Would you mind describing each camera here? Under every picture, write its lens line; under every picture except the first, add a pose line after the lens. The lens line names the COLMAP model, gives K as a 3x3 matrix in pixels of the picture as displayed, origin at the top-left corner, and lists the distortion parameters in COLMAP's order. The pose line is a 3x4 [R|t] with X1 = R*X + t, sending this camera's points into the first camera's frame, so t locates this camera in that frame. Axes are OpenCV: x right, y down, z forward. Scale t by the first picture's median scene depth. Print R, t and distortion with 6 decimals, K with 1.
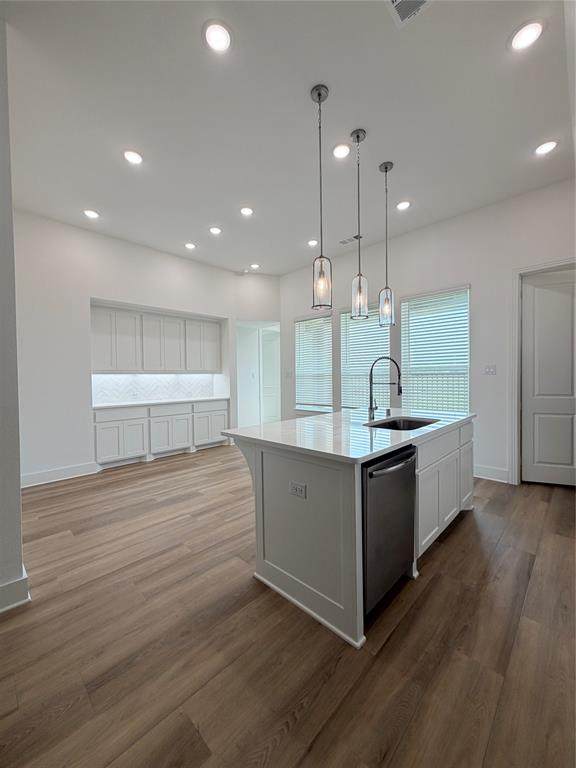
lens RADIAL K [[306.1, 0, 288.0], [0, 306.1, 384.0], [0, 0, 1]] dist [0.000017, -0.000182]
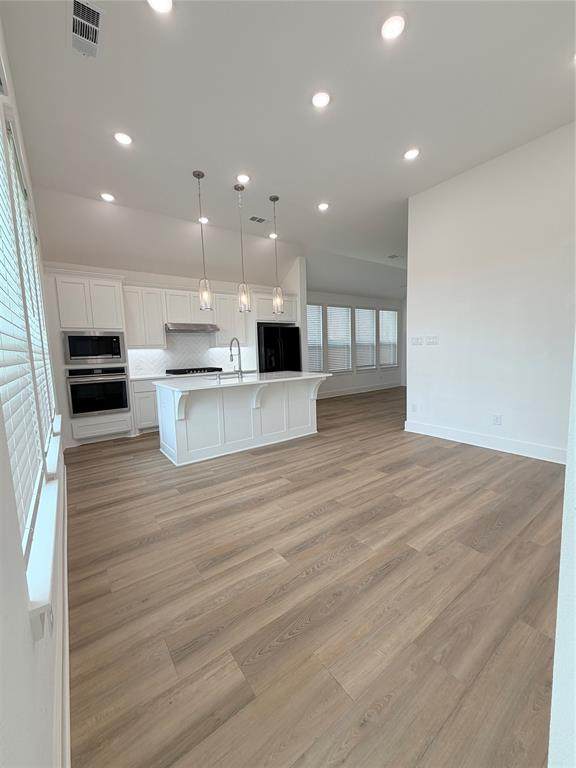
lens RADIAL K [[306.1, 0, 288.0], [0, 306.1, 384.0], [0, 0, 1]] dist [0.000017, -0.000182]
pose [[-0.984198, 0.025955, 0.175158, -0.210687], [0.049197, 0.990334, 0.129684, -0.037929], [-0.170099, 0.136252, -0.975962, 2.230698]]
